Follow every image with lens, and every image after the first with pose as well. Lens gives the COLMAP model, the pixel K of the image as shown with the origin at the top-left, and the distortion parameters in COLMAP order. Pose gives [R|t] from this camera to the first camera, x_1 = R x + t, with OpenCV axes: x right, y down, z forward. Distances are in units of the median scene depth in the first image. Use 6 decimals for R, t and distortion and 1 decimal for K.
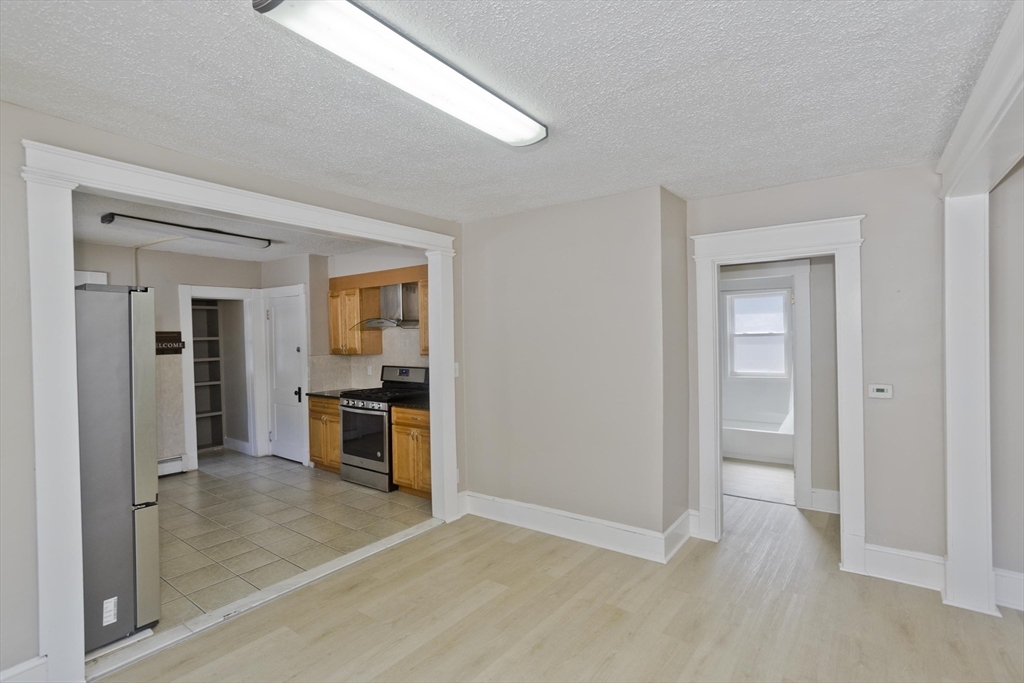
lens RADIAL K [[491.6, 0, 506.4], [0, 491.6, 342.5], [0, 0, 1]] dist [-0.053853, 0.031622]
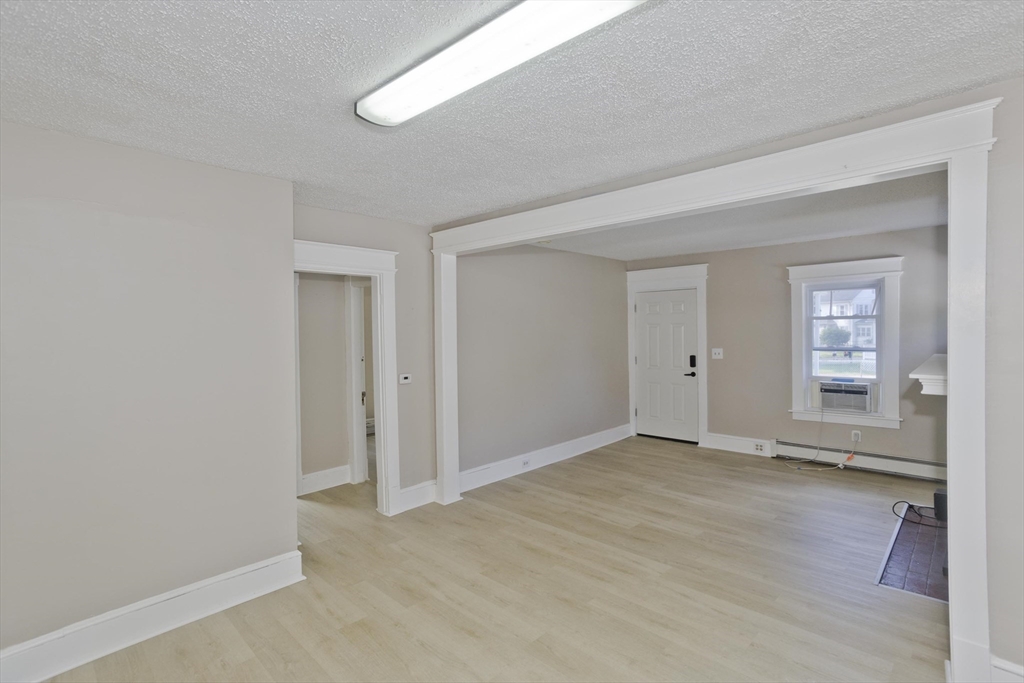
lens RADIAL K [[496.5, 0, 517.4], [0, 496.5, 338.4], [0, 0, 1]] dist [-0.046945, 0.031978]
pose [[0.106136, 0.001893, 0.994350, -0.406065], [0.025678, 0.999659, -0.004644, -0.002648], [-0.994020, 0.026026, 0.106052, 0.321724]]
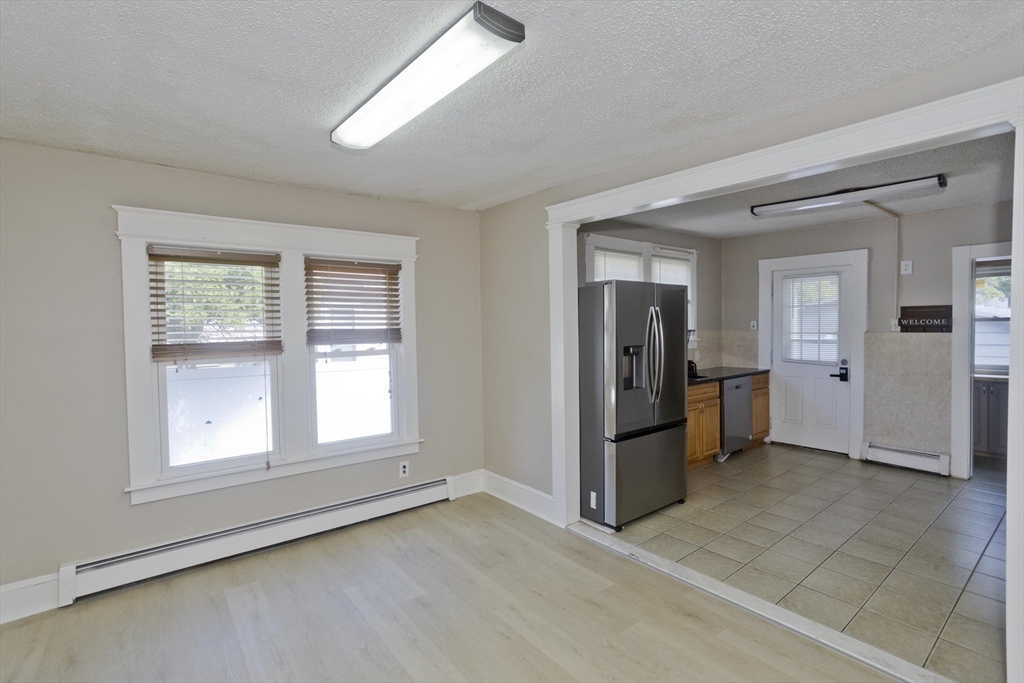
lens RADIAL K [[483.7, 0, 515.4], [0, 483.7, 337.3], [0, 0, 1]] dist [-0.048154, 0.028361]
pose [[-0.242131, 0.048057, -0.969053, 0.344383], [0.004191, 0.998815, 0.048486, -0.012410], [0.970235, 0.007679, -0.242045, 0.579183]]
